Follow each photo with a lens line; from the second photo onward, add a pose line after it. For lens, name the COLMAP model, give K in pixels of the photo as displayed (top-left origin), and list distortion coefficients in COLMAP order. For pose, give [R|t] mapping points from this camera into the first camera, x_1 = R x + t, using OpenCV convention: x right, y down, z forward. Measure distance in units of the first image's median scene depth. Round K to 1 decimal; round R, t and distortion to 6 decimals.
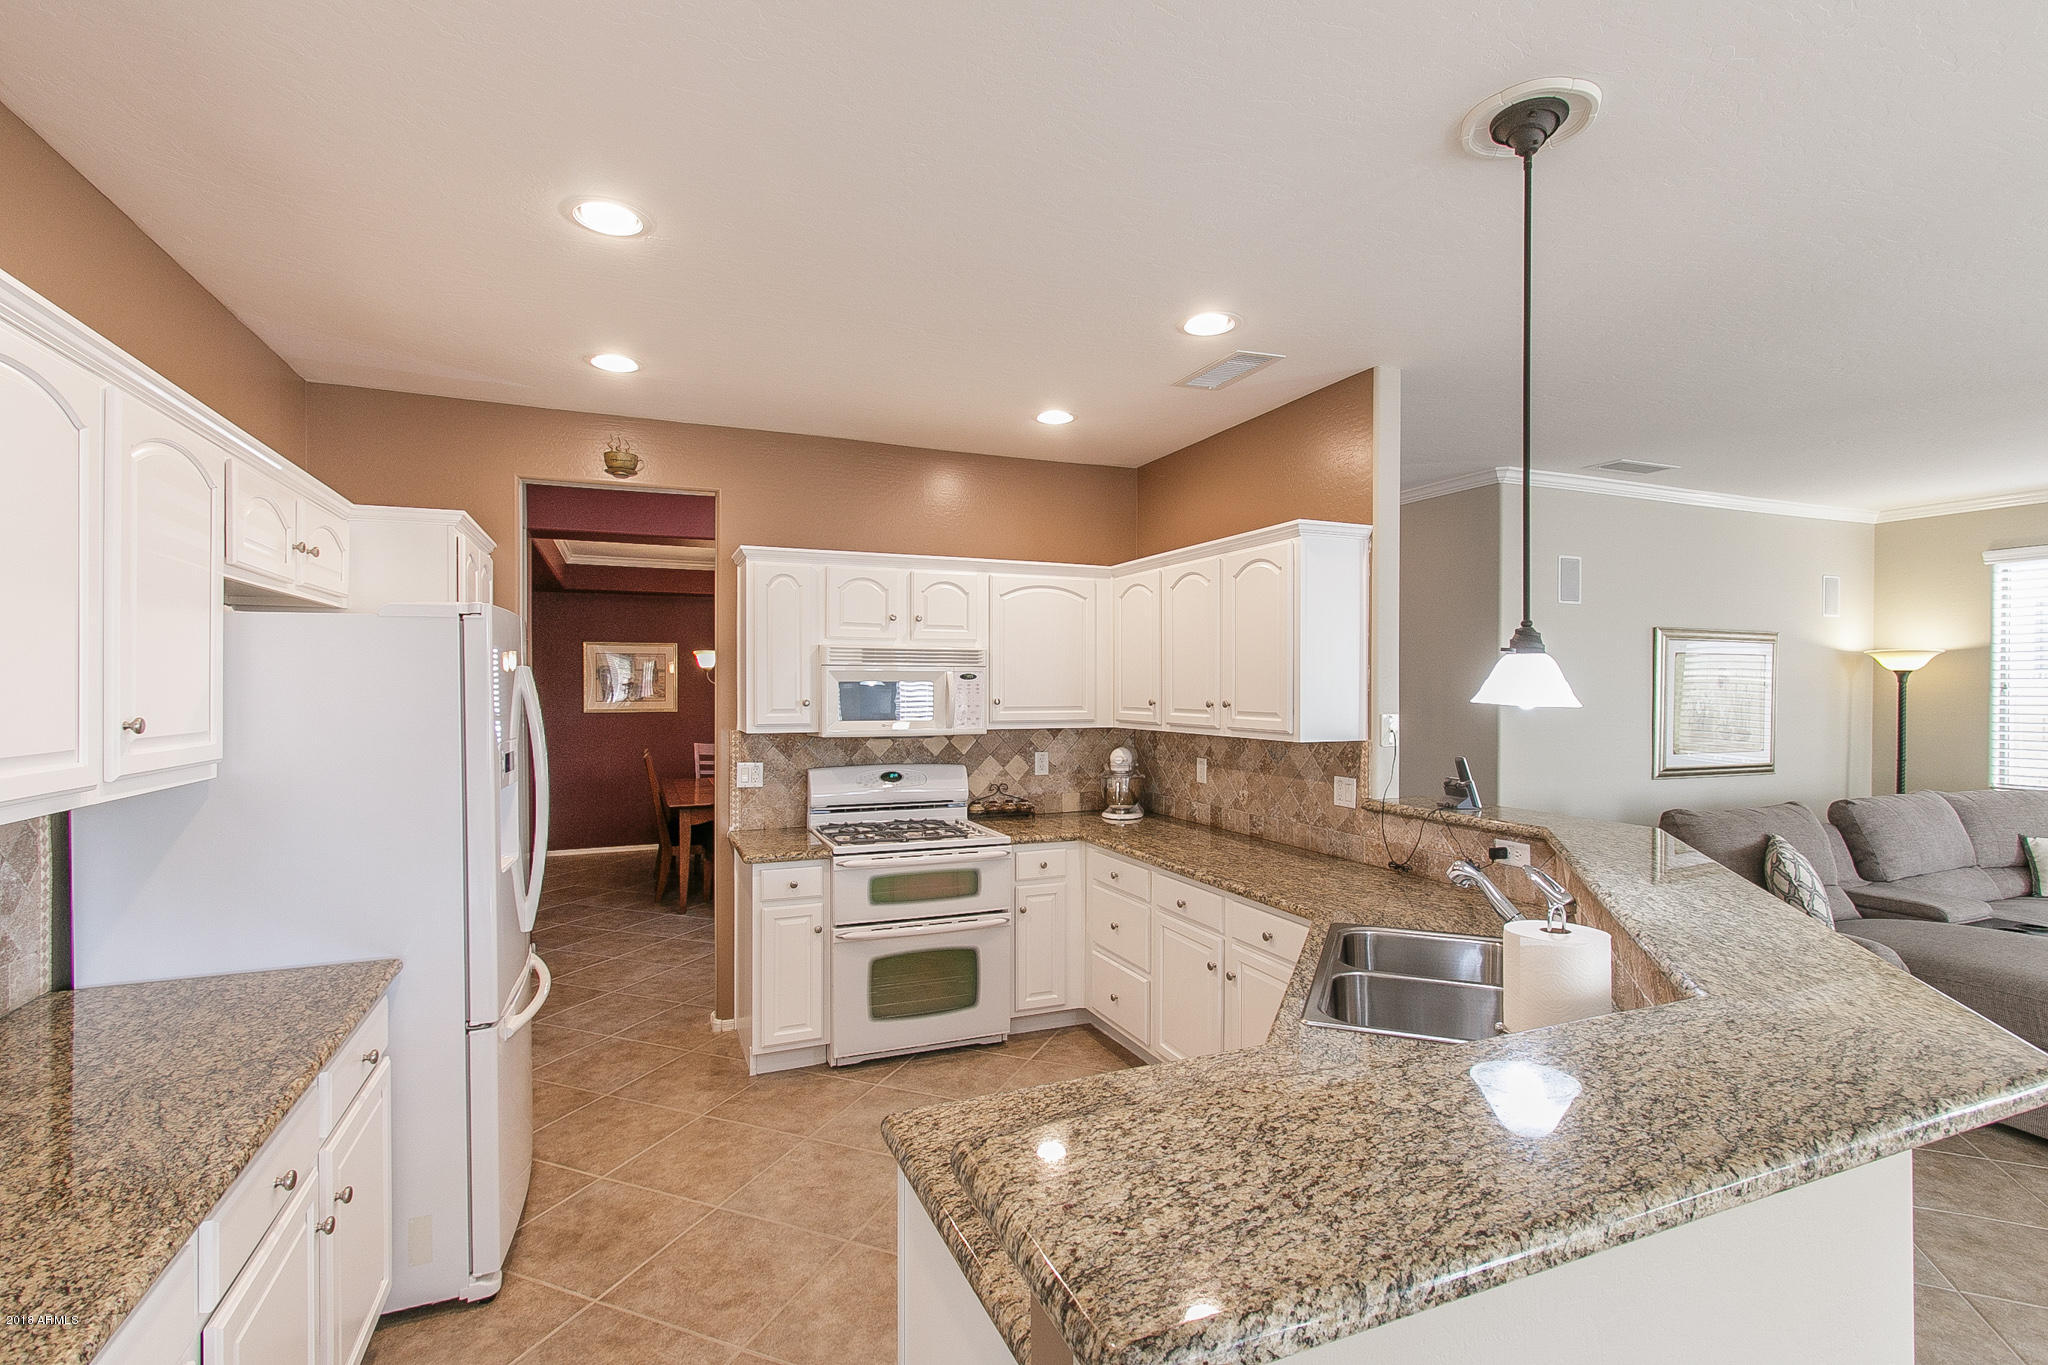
lens RADIAL K [[944.0, 0, 1021.1], [0, 944.0, 690.5], [0, 0, 1]] dist [-0.000676, -0.000280]
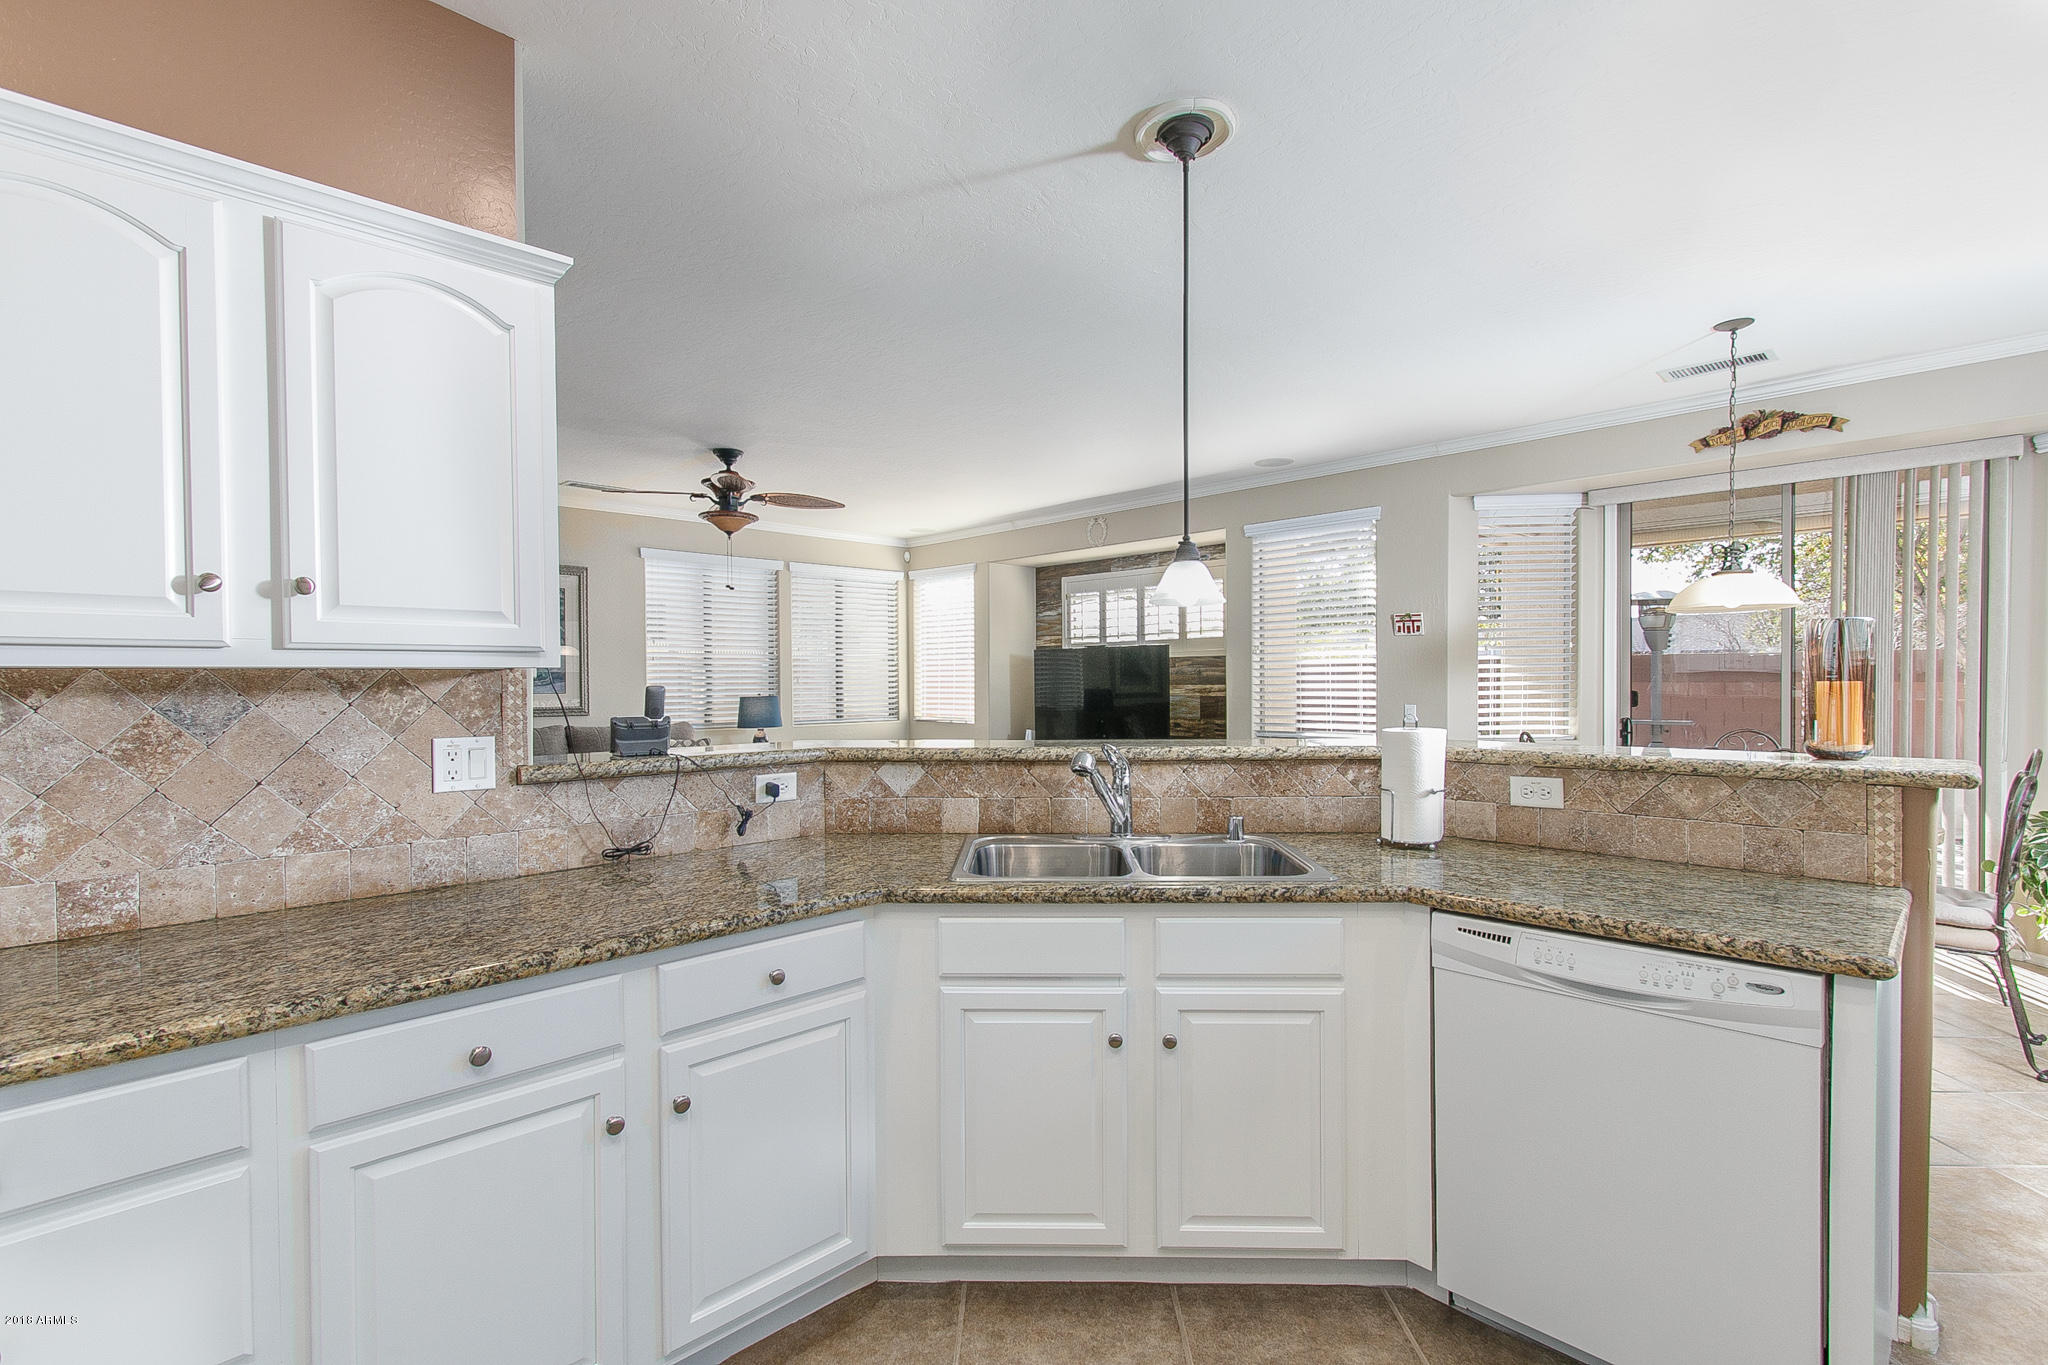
lens RADIAL K [[944.0, 0, 1021.5], [0, 944.0, 688.8], [0, 0, 1]] dist [-0.000676, -0.000280]
pose [[-0.381828, -0.008126, 0.924198, -0.272413], [0.011070, 0.999849, 0.013364, 0.056367], [-0.924167, 0.015333, -0.381680, 0.849073]]
